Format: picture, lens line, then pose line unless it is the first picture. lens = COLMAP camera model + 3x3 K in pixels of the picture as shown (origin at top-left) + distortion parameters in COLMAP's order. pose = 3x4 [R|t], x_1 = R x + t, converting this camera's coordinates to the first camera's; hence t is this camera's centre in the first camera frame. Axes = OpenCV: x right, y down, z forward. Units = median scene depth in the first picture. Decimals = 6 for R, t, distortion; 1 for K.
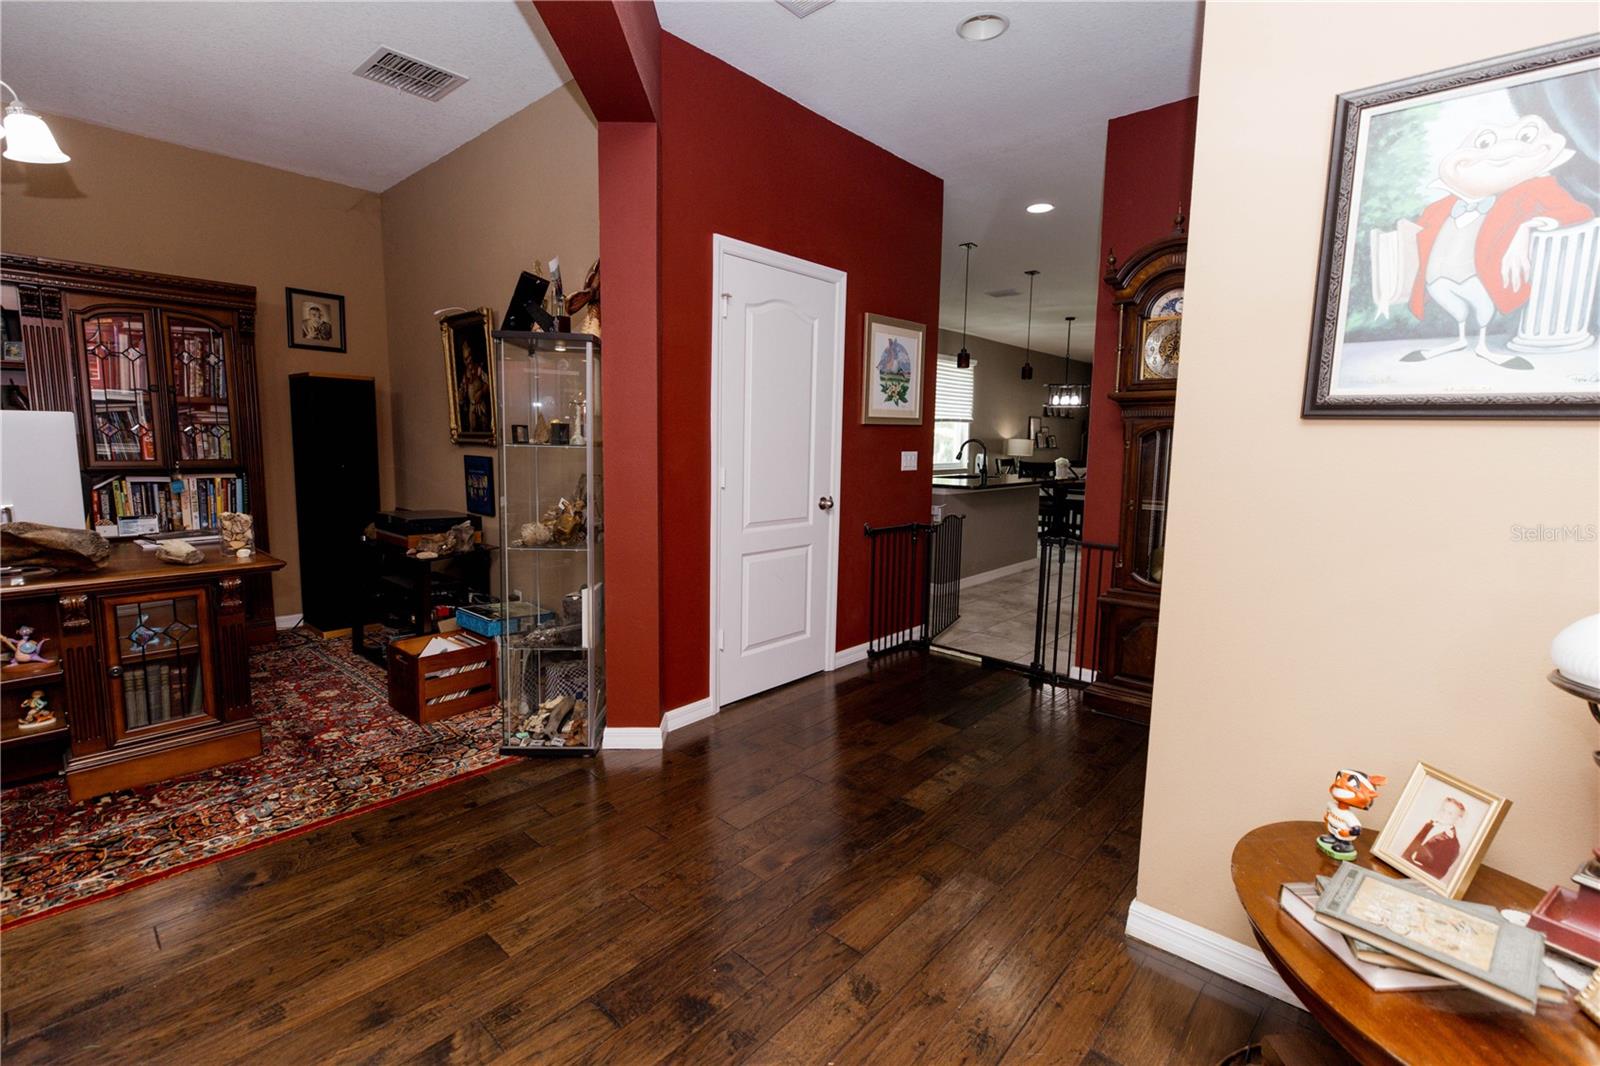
lens RADIAL K [[707.6, 0, 806.0], [0, 707.6, 526.3], [0, 0, 1]] dist [0.002206, 0.000556]
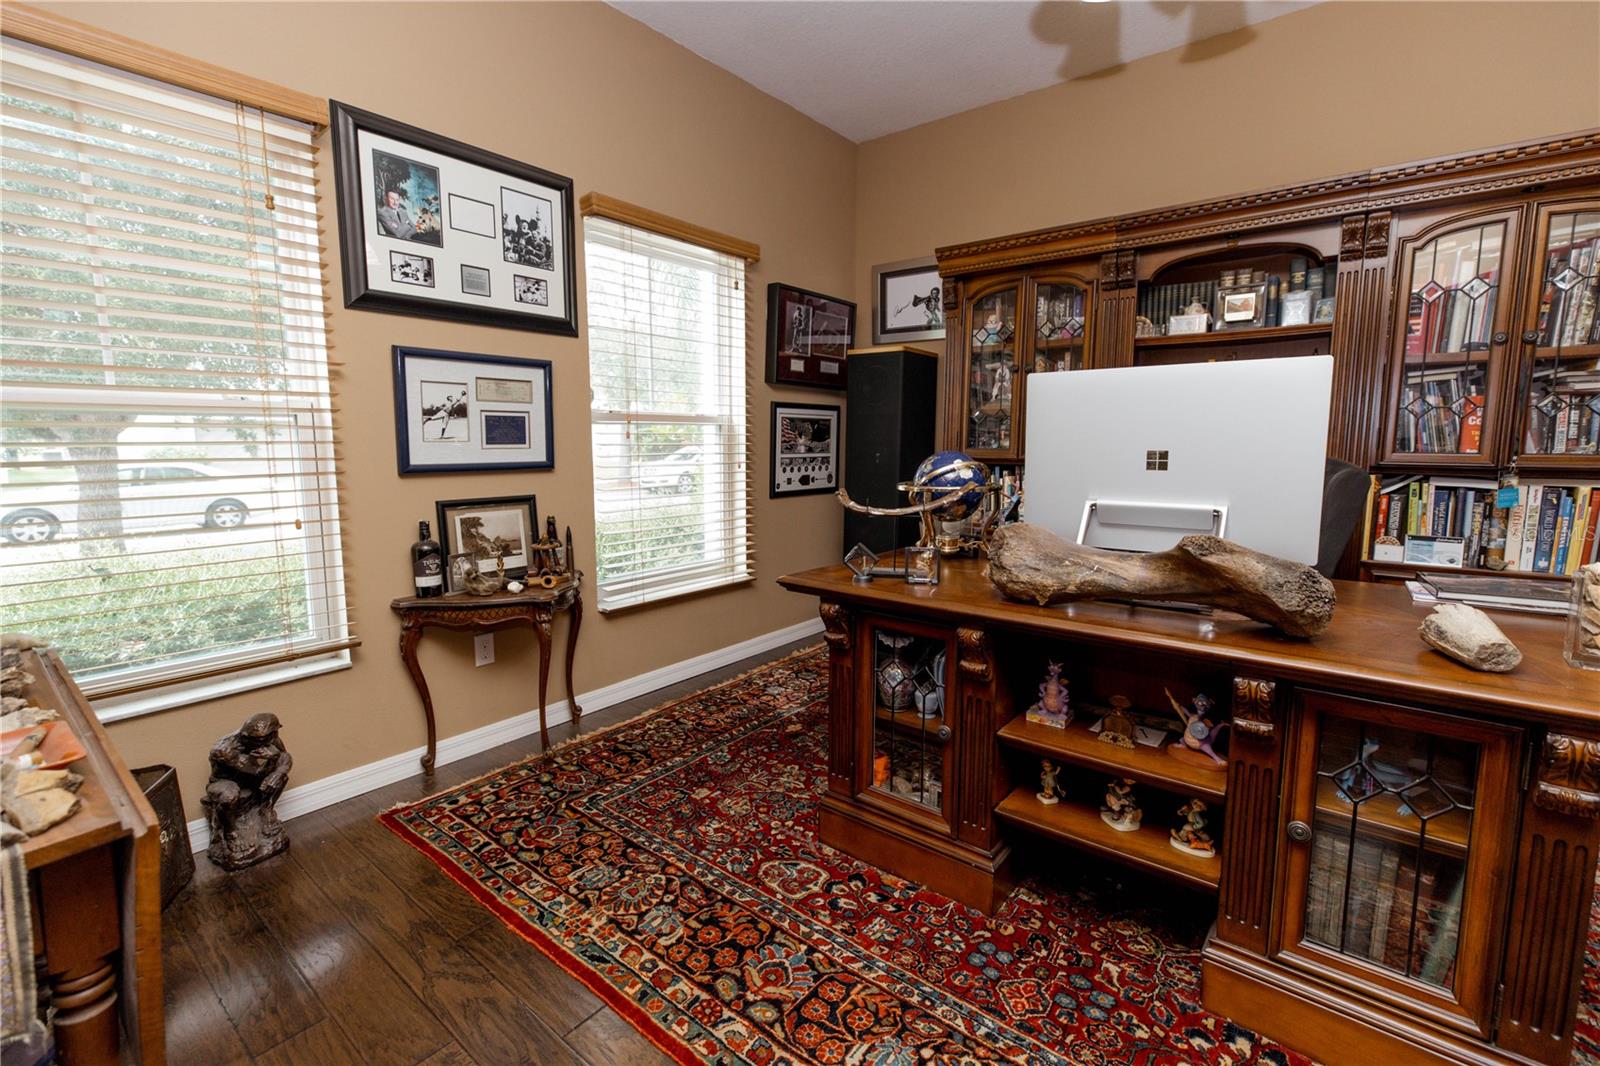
lens RADIAL K [[707.6, 0, 816.2], [0, 707.6, 508.7], [0, 0, 1]] dist [0.002206, 0.000556]
pose [[0.060585, 0.088887, -0.994197, -0.321802], [-0.127413, 0.988568, 0.080619, -0.020738], [0.989998, 0.121789, 0.071218, 0.377836]]
